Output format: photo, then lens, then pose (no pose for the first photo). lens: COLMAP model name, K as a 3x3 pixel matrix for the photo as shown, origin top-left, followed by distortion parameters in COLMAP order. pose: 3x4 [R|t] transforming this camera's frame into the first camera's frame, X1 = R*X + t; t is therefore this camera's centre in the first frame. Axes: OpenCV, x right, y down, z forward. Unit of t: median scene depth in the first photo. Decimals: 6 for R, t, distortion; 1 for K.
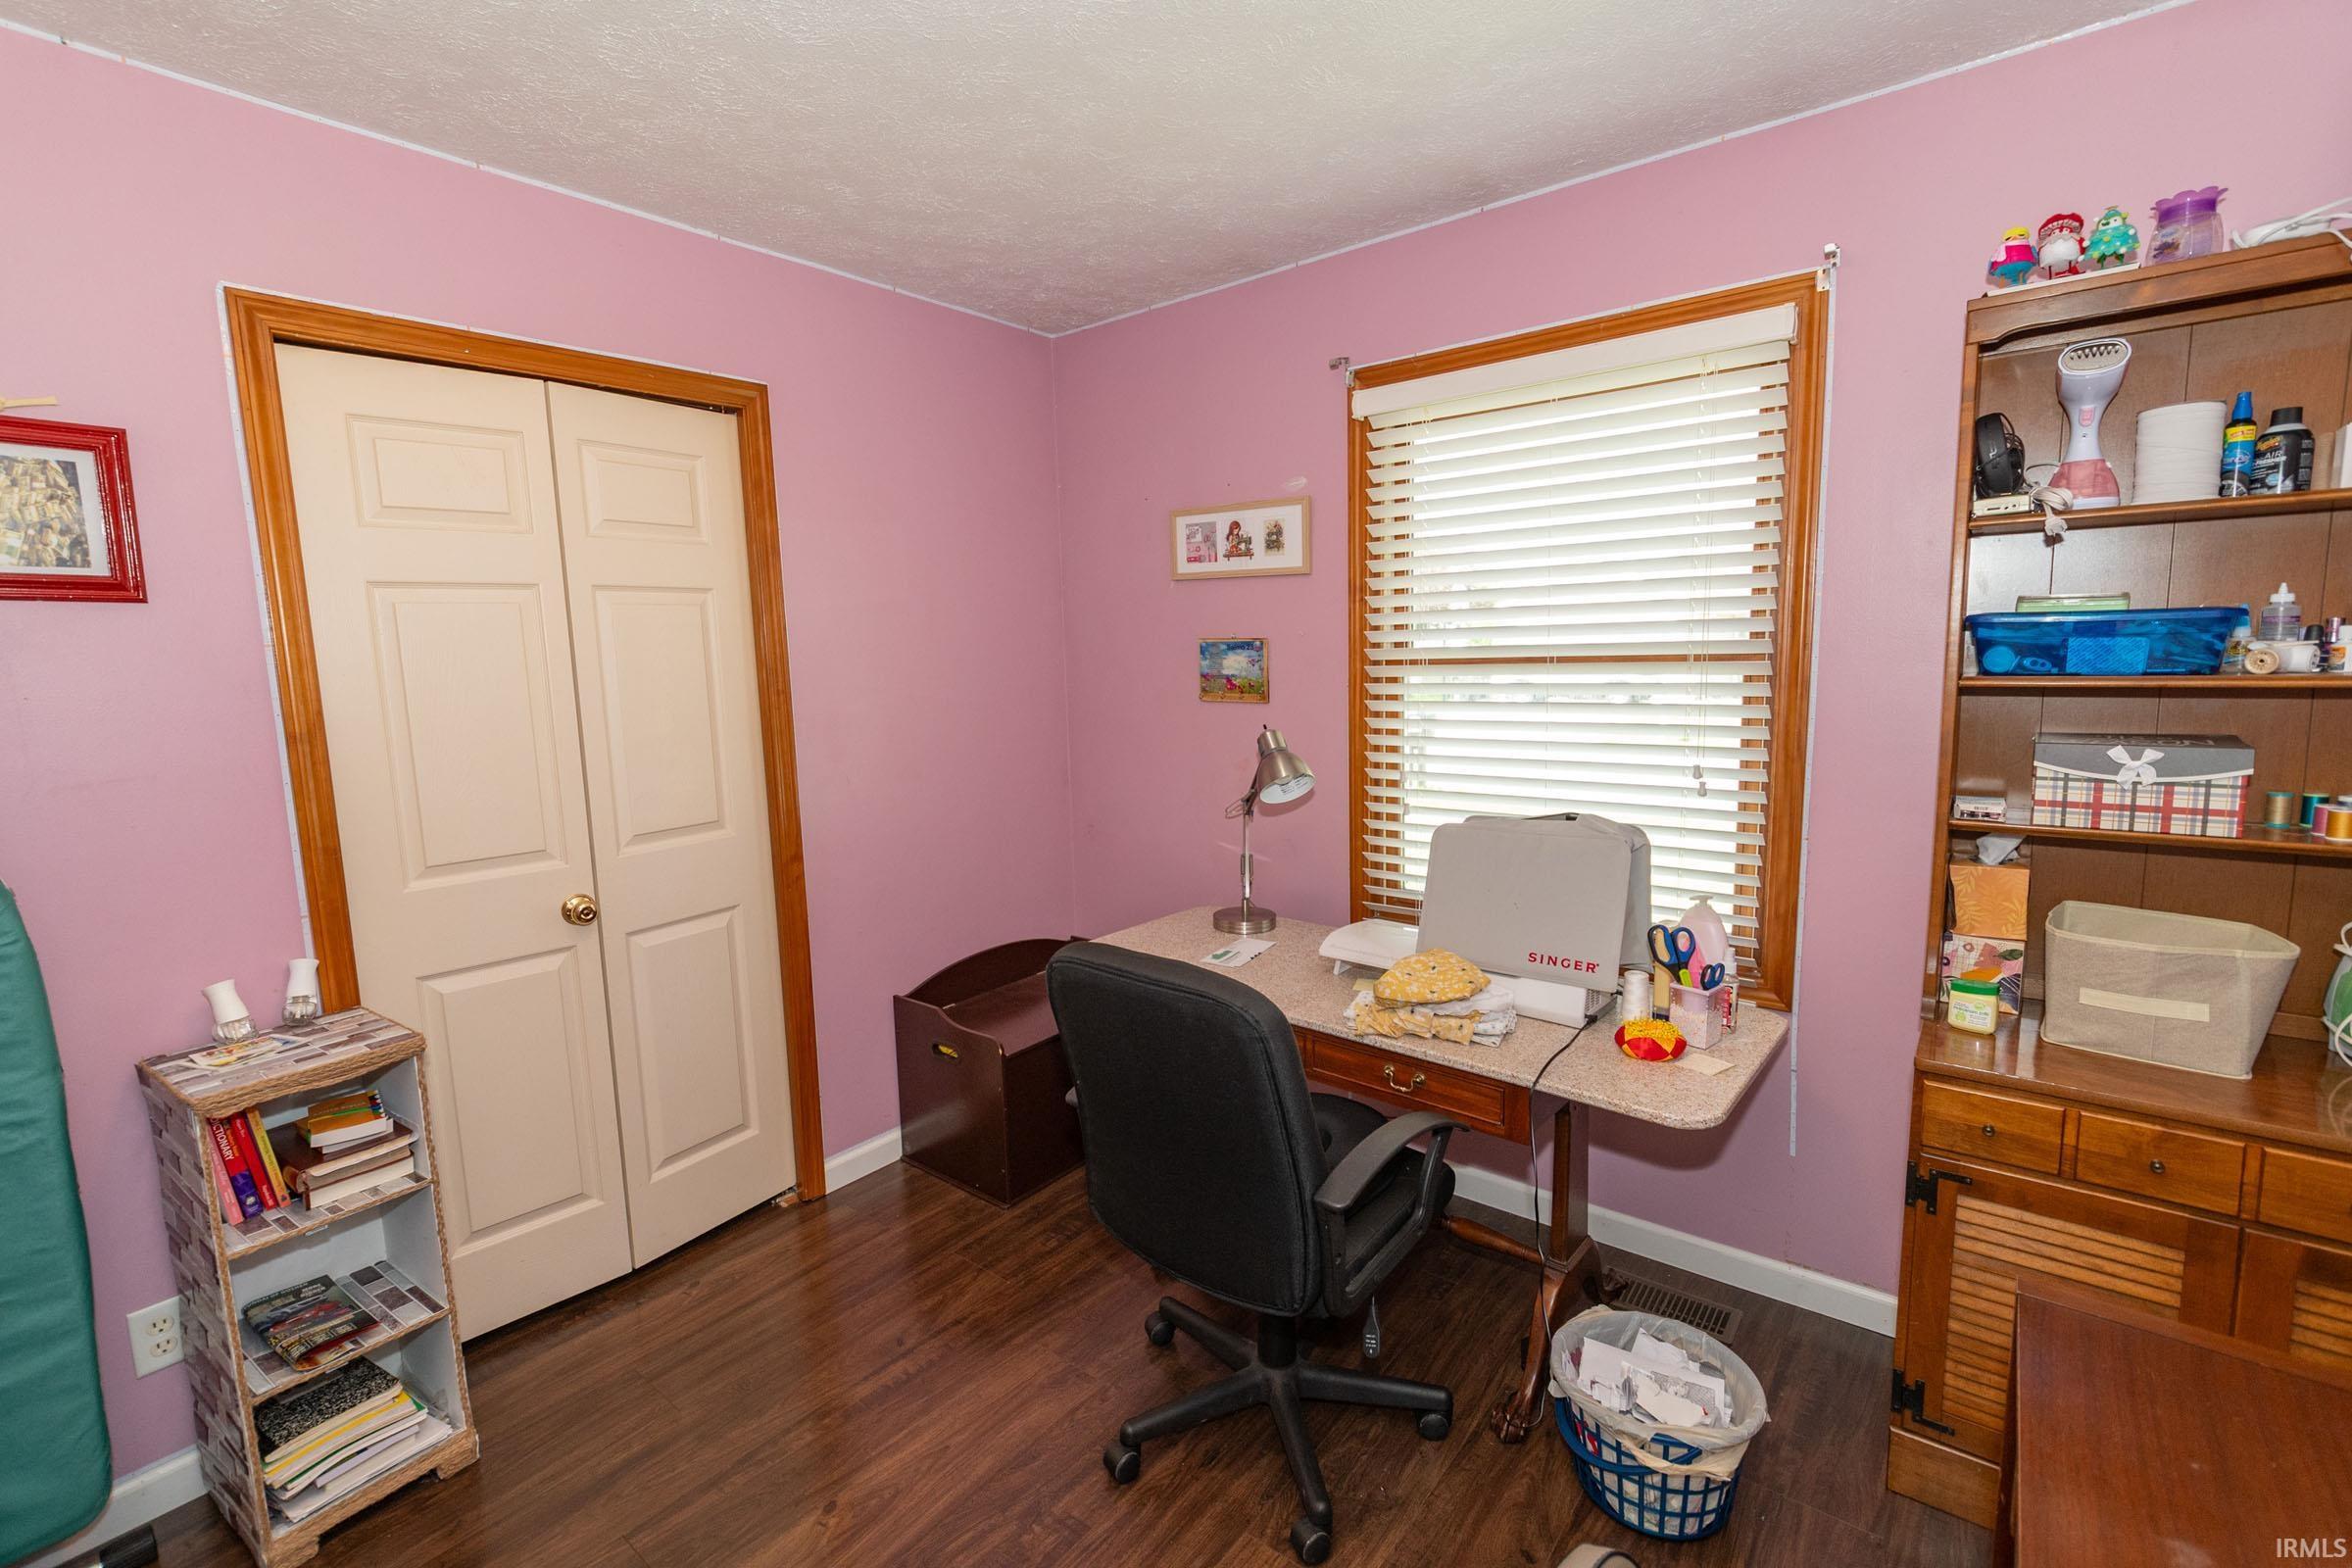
lens RADIAL K [[1030.9, 0, 1176.0], [0, 1030.9, 784.0], [0, 0, 1]] dist [-0.000992, -0.000414]
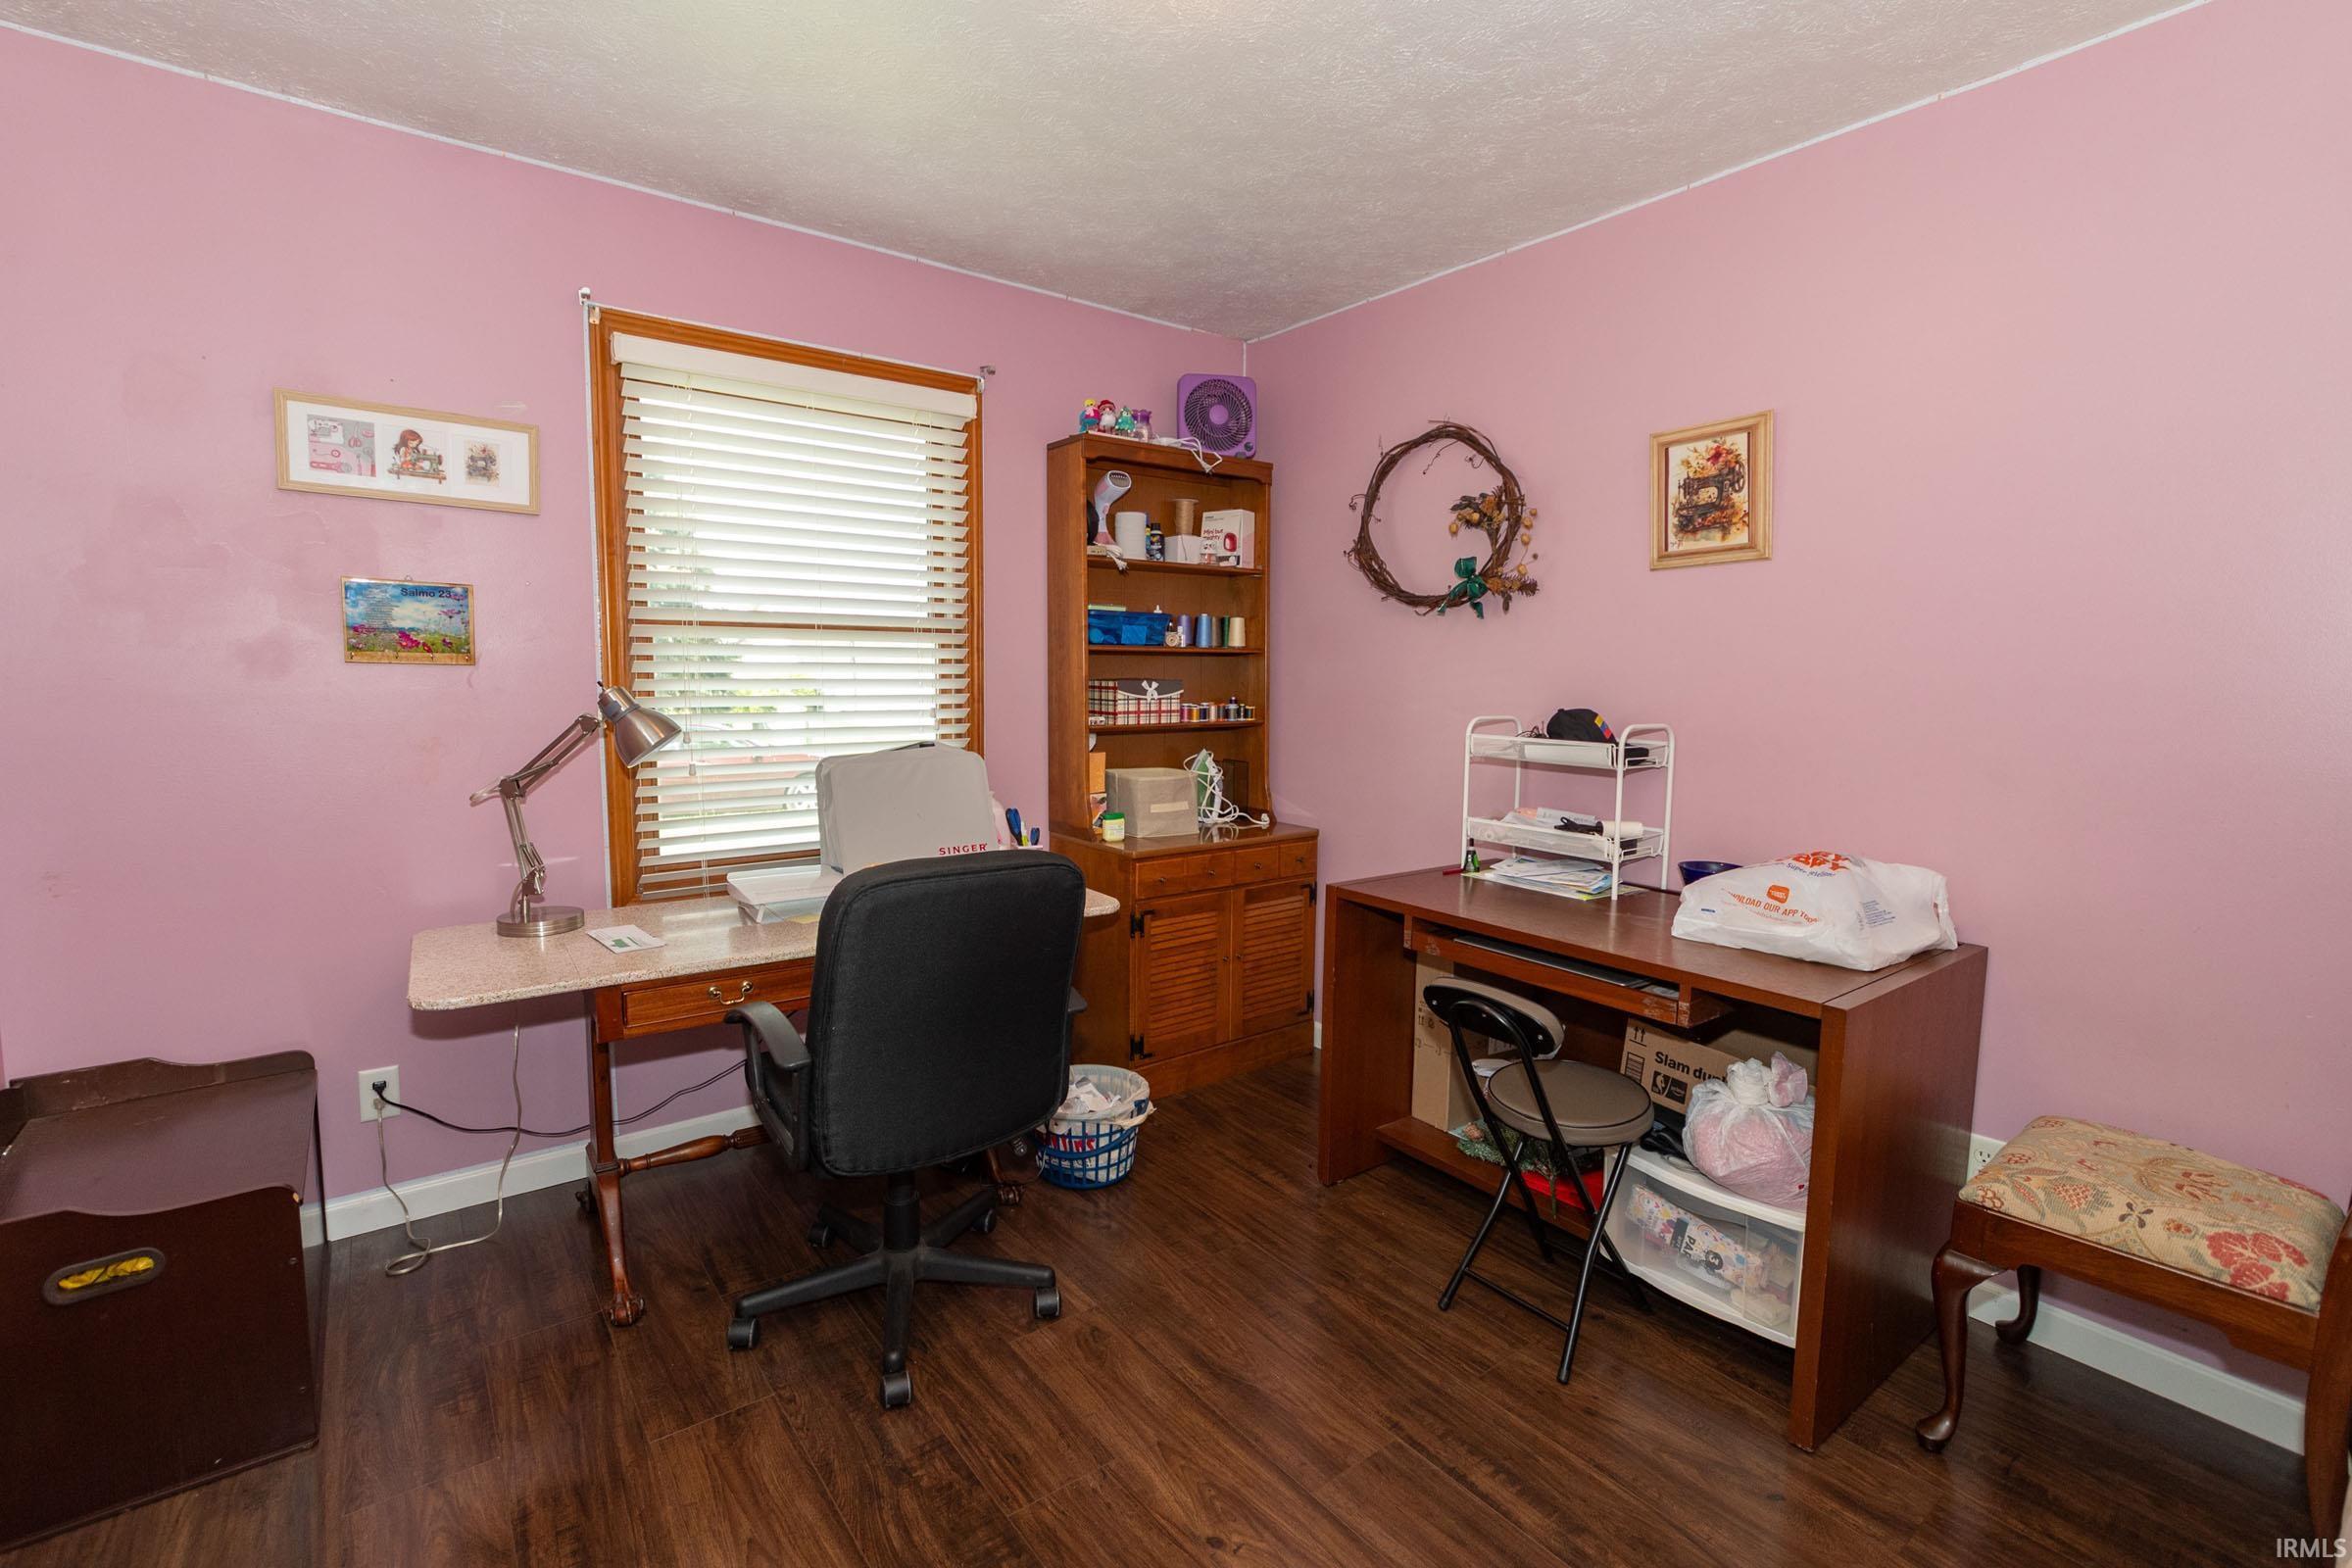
lens RADIAL K [[1032.2, 0, 1150.9], [0, 1032.2, 770.9], [0, 0, 1]] dist [-0.000735, -0.001222]
pose [[0.246722, -0.076513, 0.966061, -0.593873], [0.104781, 0.993140, 0.051898, 0.019376], [-0.963405, 0.088421, 0.253047, 0.295475]]
